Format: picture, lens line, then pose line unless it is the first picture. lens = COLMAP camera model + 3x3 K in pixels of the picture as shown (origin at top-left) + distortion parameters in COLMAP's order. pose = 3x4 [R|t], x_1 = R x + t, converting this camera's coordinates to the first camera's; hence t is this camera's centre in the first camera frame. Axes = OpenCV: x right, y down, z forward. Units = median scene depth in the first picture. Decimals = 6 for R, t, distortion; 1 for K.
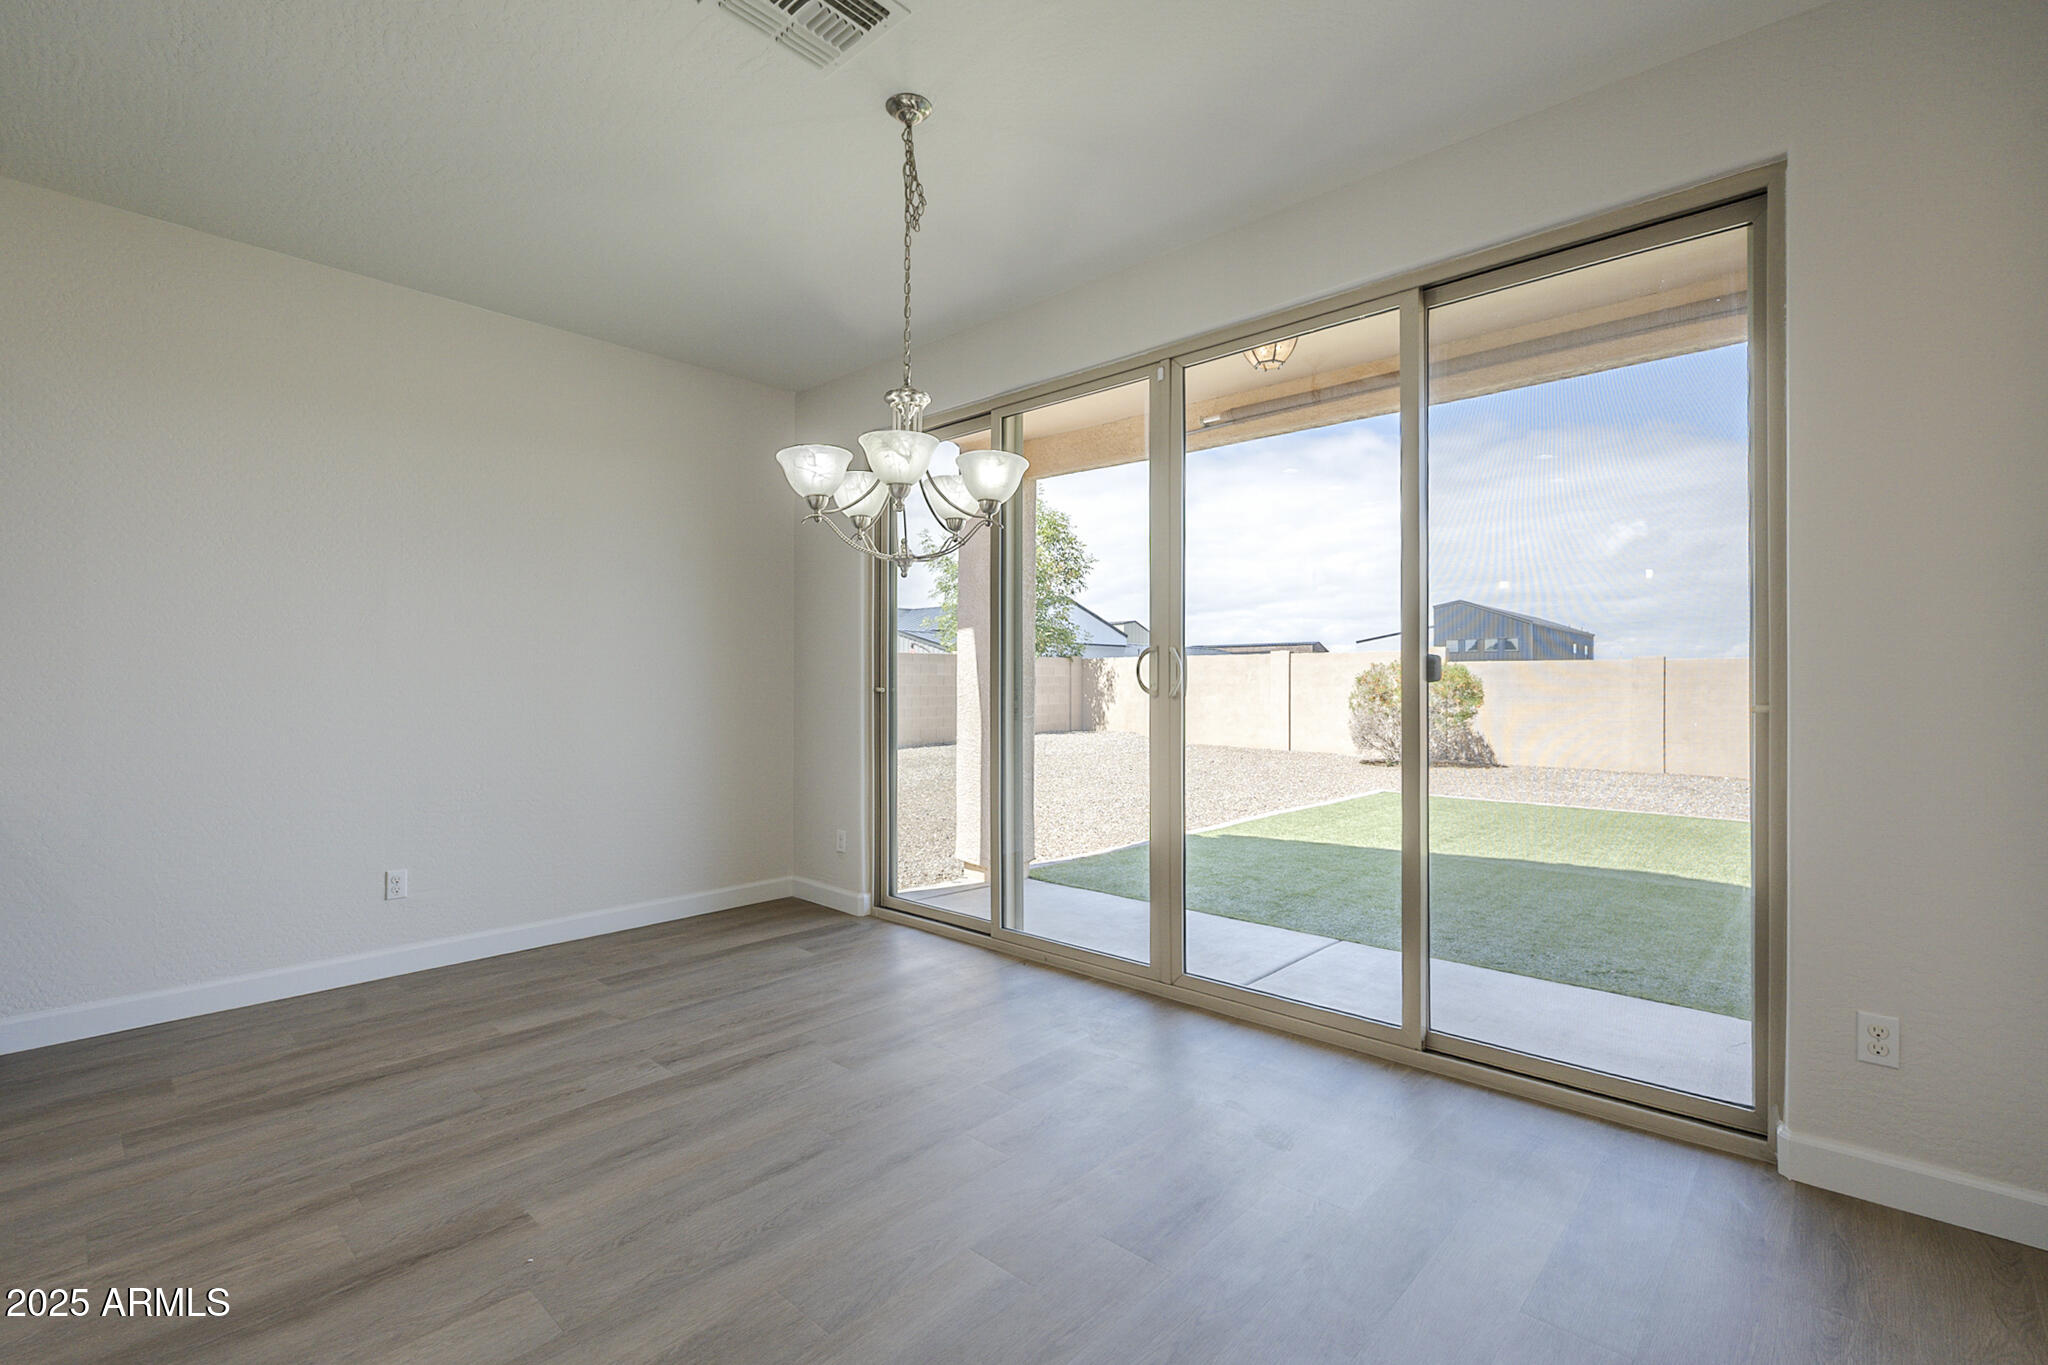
lens RADIAL K [[906.3, 0, 1035.8], [0, 906.3, 672.2], [0, 0, 1]] dist [-0.003893, 0.000522]
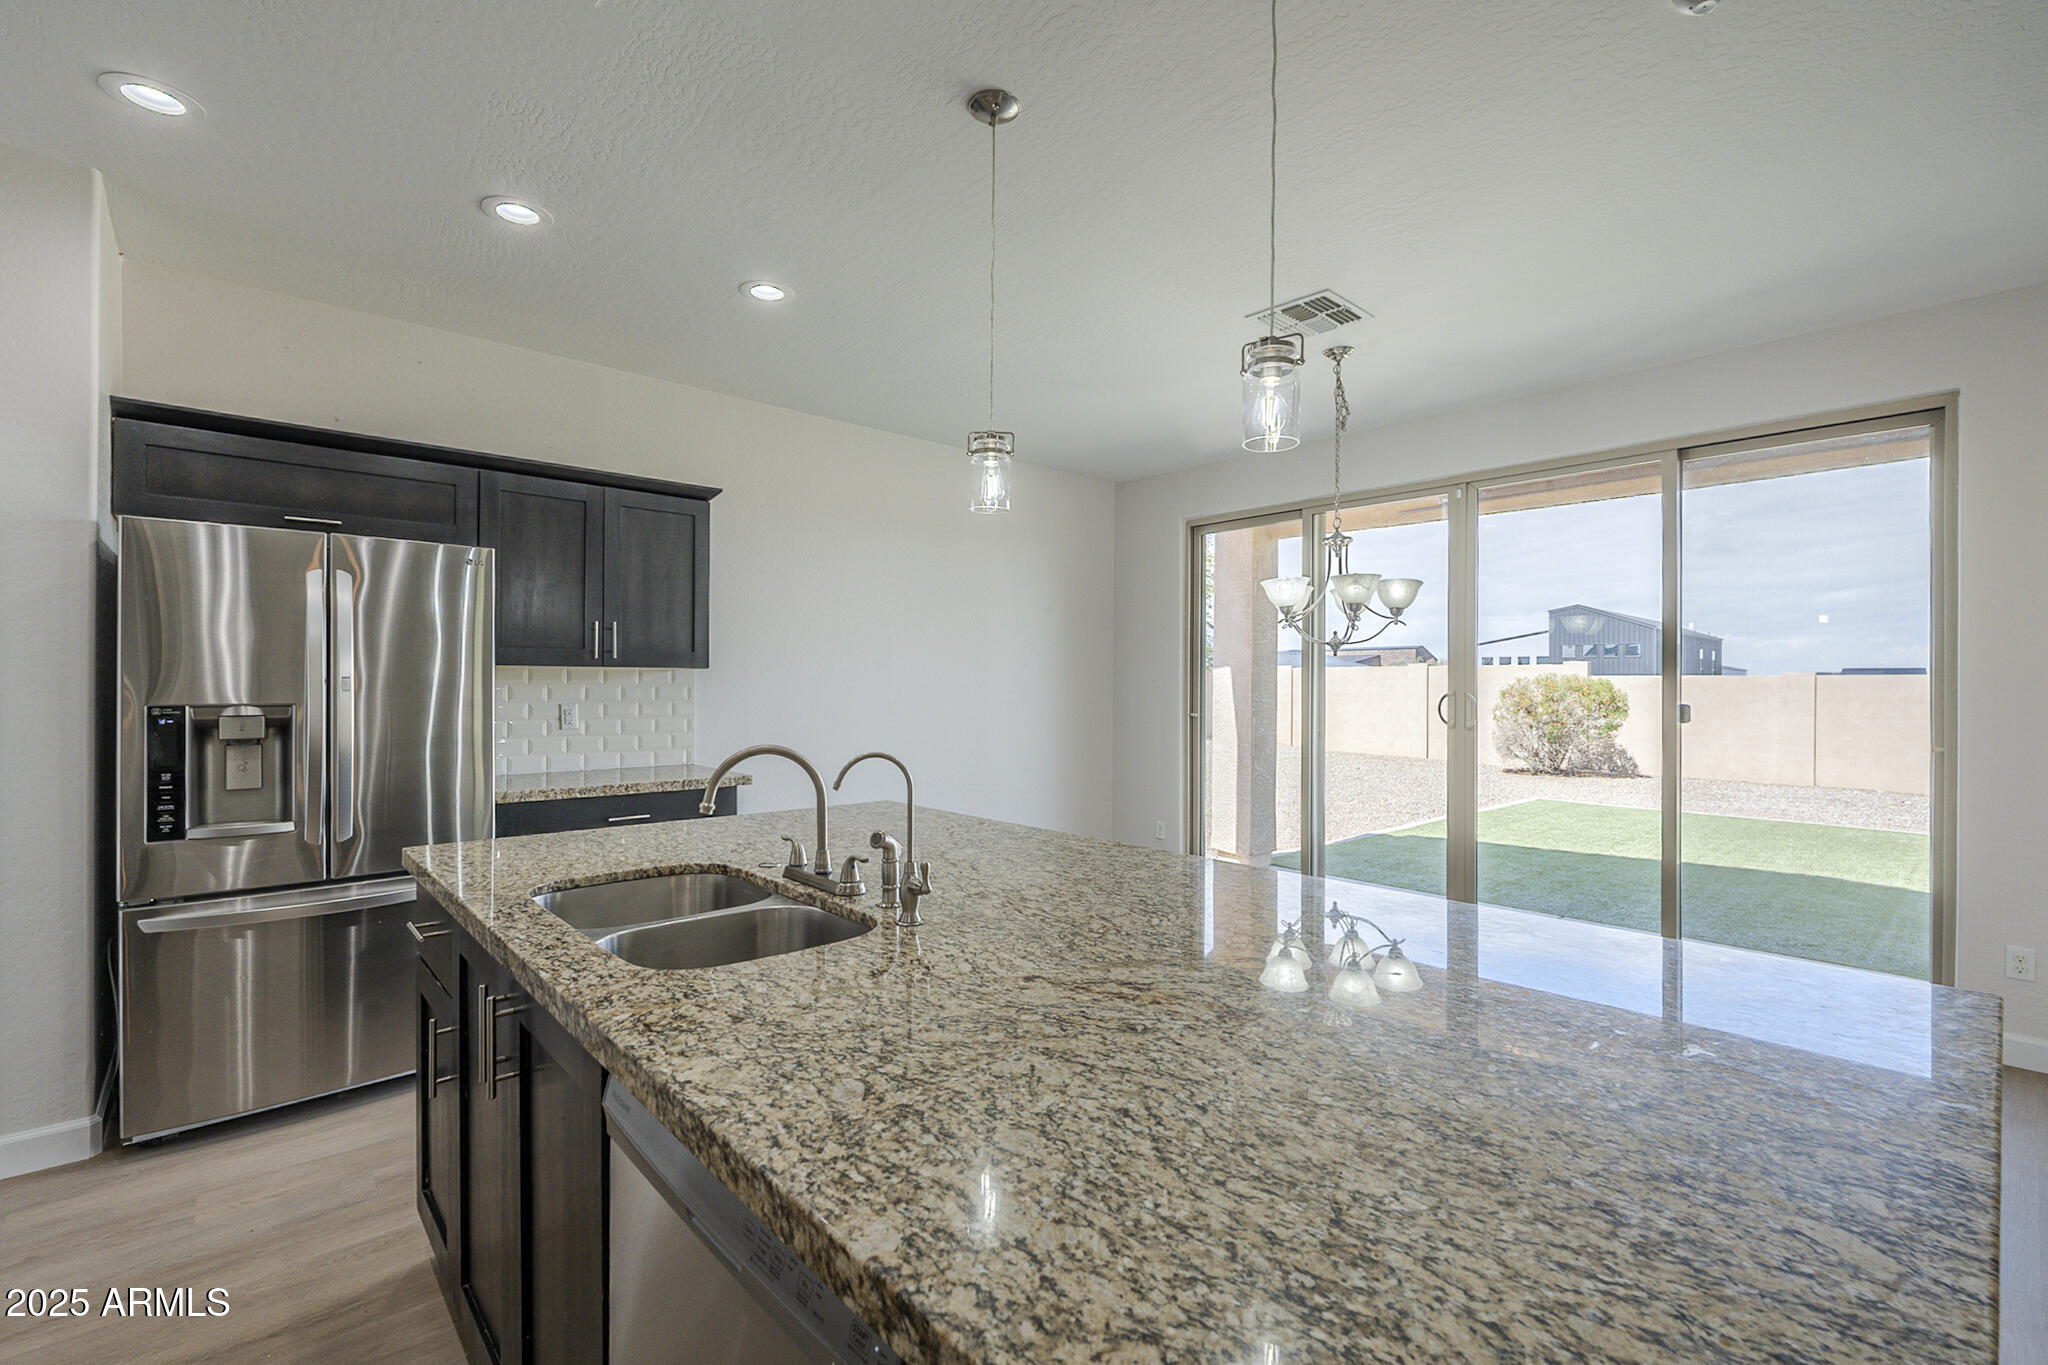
lens RADIAL K [[906.3, 0, 1039.0], [0, 906.3, 678.7], [0, 0, 1]] dist [-0.003893, 0.000522]
pose [[0.995803, 0.002685, -0.091483, -0.224802], [-0.002283, 0.999987, 0.004501, -0.031514], [0.091494, -0.004274, 0.995796, -0.258613]]
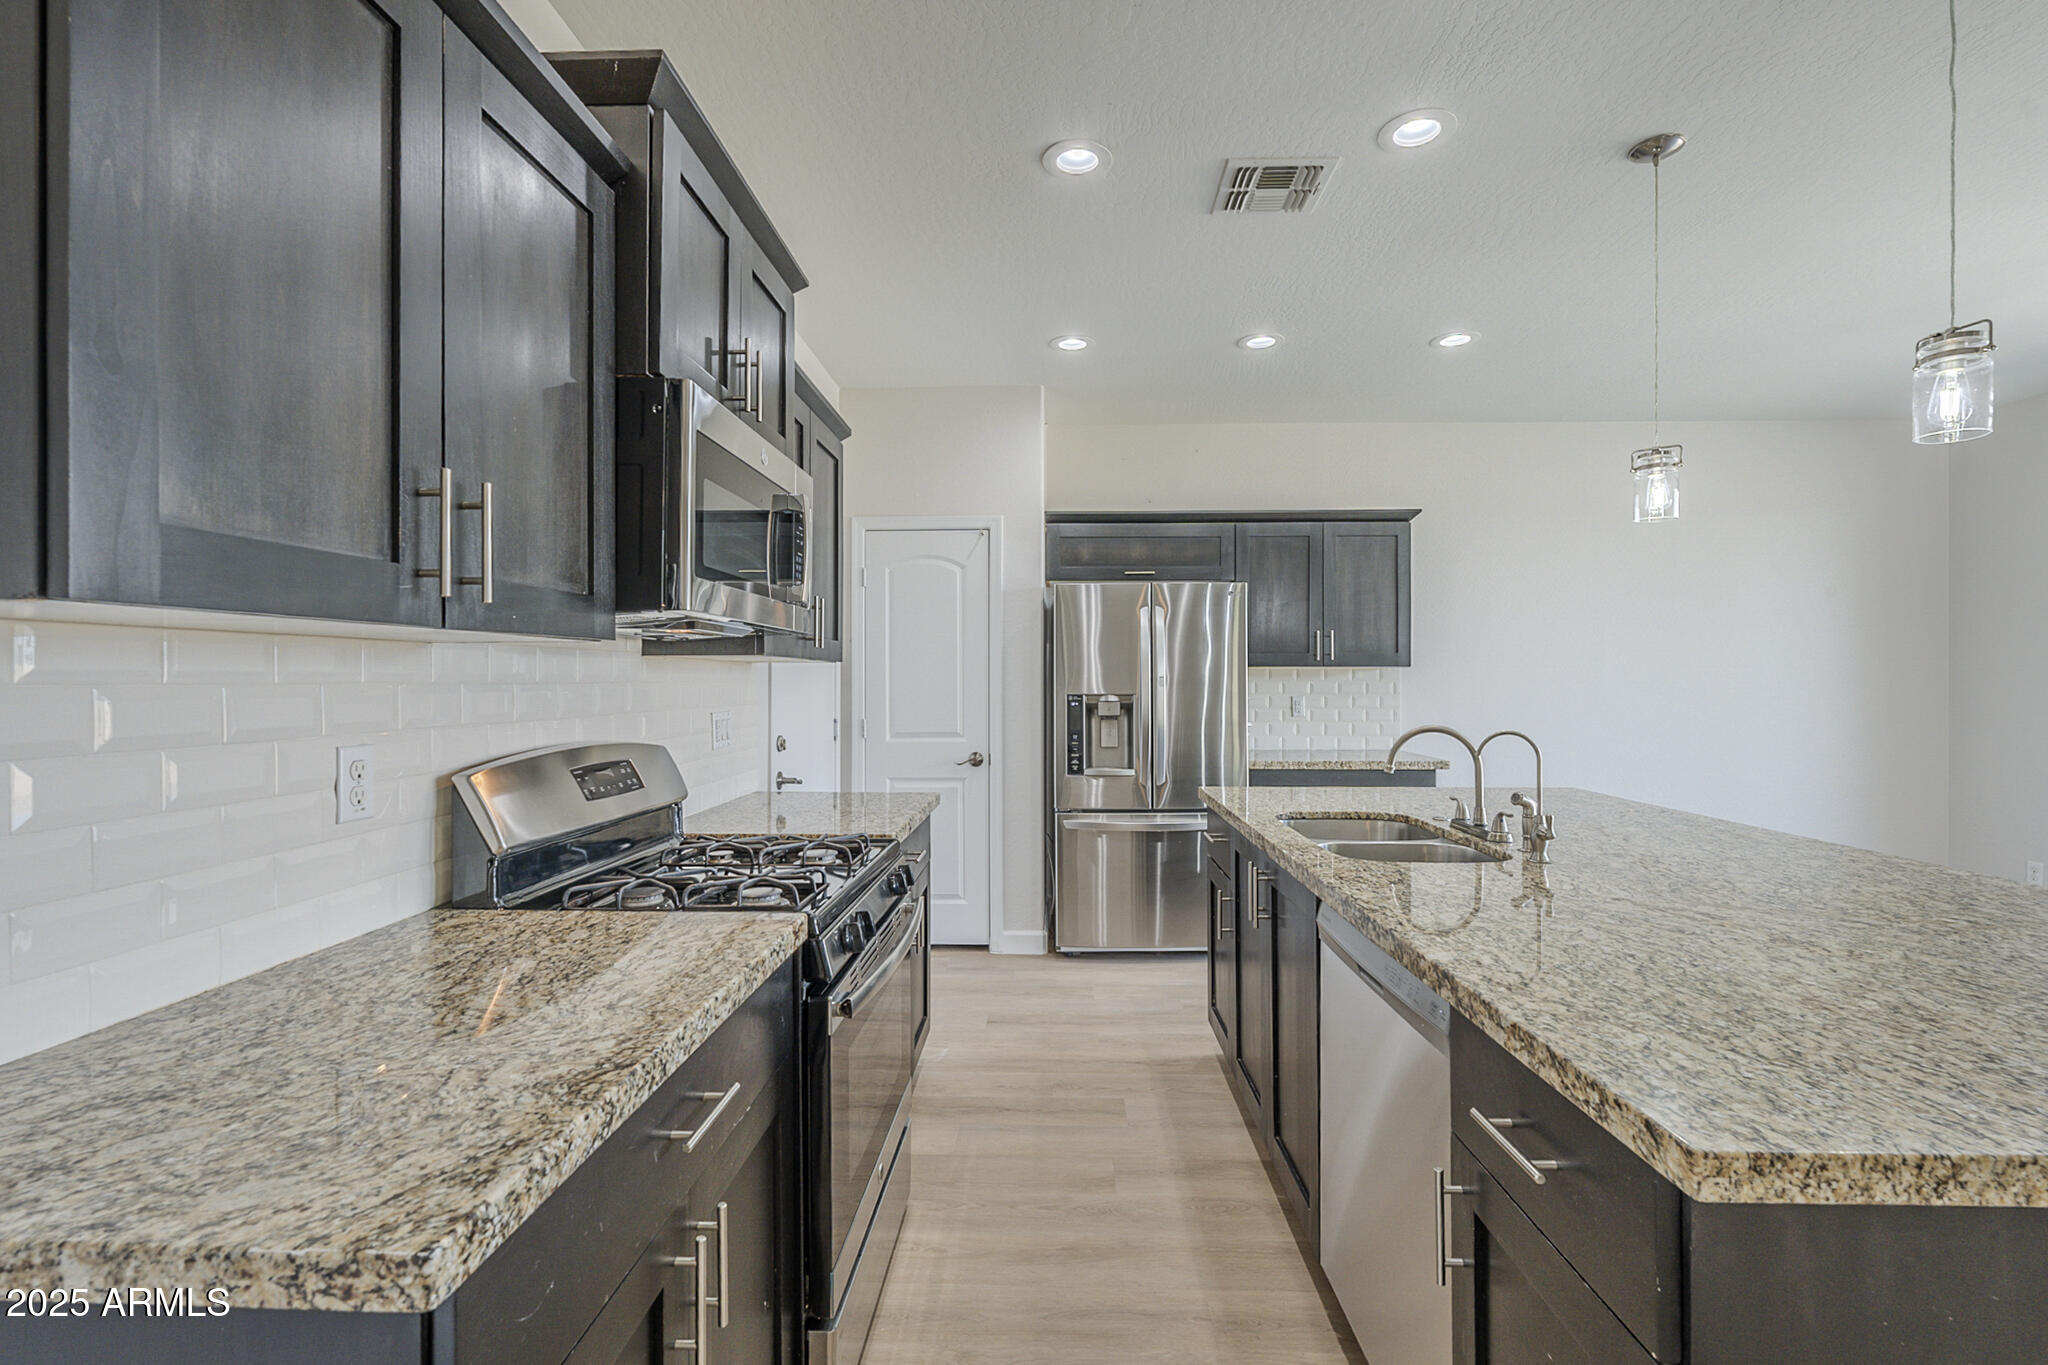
lens RADIAL K [[906.3, 0, 1018.1], [0, 906.3, 678.2], [0, 0, 1]] dist [-0.003893, 0.000522]
pose [[0.644305, -0.001792, -0.764766, -0.149633], [0.008656, 0.999950, 0.004949, -0.032725], [0.764719, -0.009808, 0.644289, -0.374916]]
